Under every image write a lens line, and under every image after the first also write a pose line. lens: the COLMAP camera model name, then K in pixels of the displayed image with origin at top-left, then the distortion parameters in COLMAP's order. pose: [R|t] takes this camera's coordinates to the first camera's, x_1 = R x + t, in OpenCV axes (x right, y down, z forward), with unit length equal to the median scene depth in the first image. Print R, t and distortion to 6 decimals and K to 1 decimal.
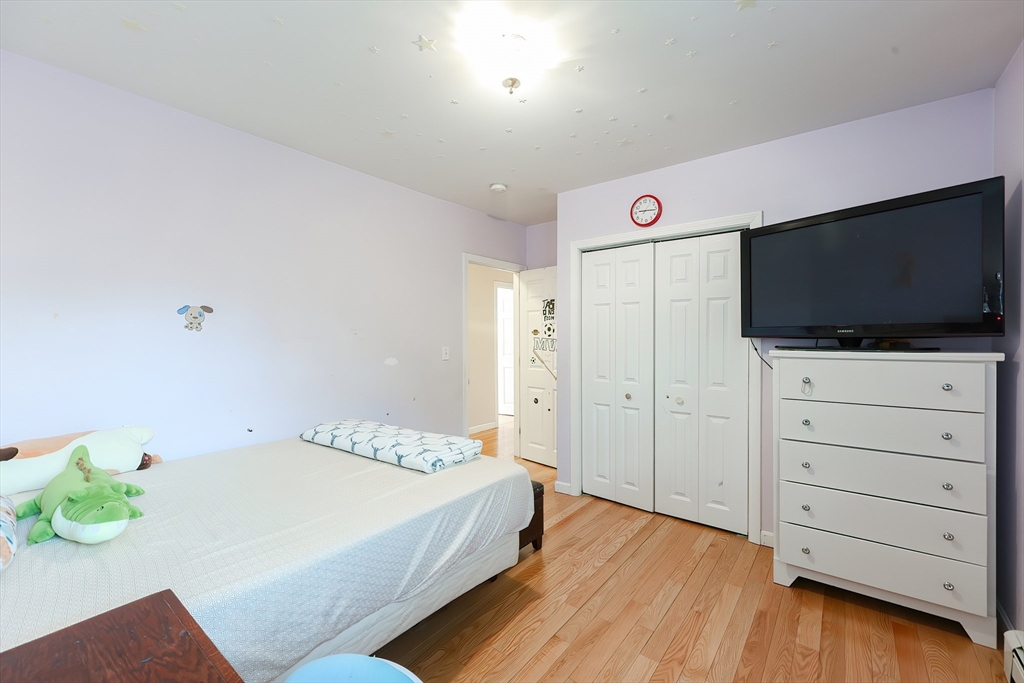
lens RADIAL K [[441.4, 0, 510.7], [0, 441.4, 339.6], [0, 0, 1]] dist [0.001491, -0.000422]
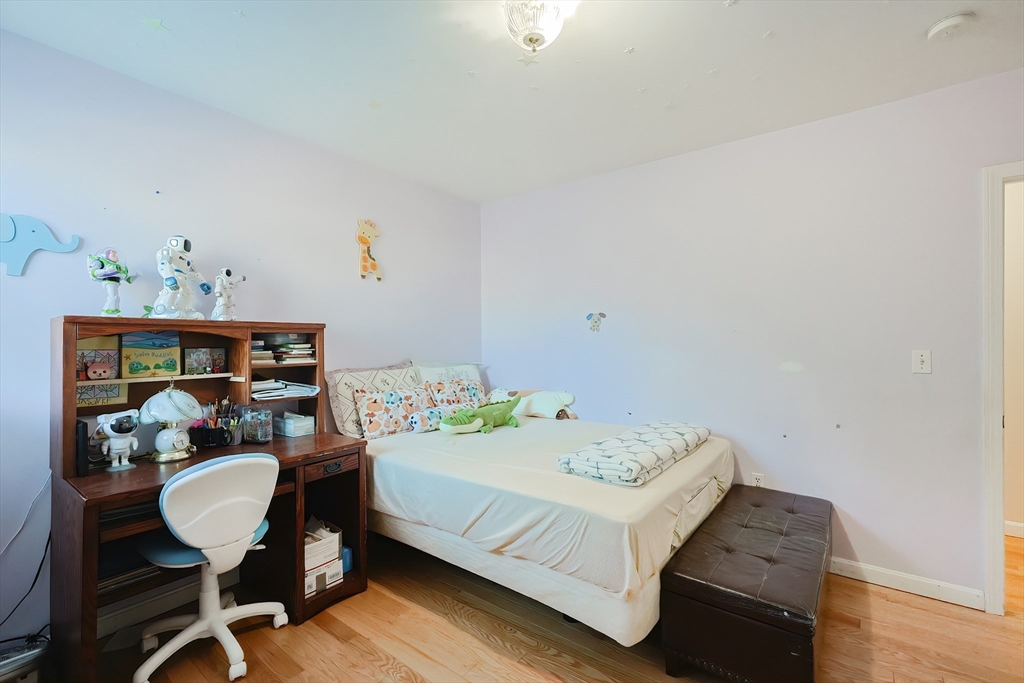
lens RADIAL K [[441.4, 0, 512.1], [0, 441.4, 339.3], [0, 0, 1]] dist [0.001491, -0.000422]
pose [[-0.009171, 0.000441, -0.999958, 0.675903], [-0.001513, 0.999999, 0.000455, 0.004654], [0.999957, 0.001517, -0.009170, 0.750820]]
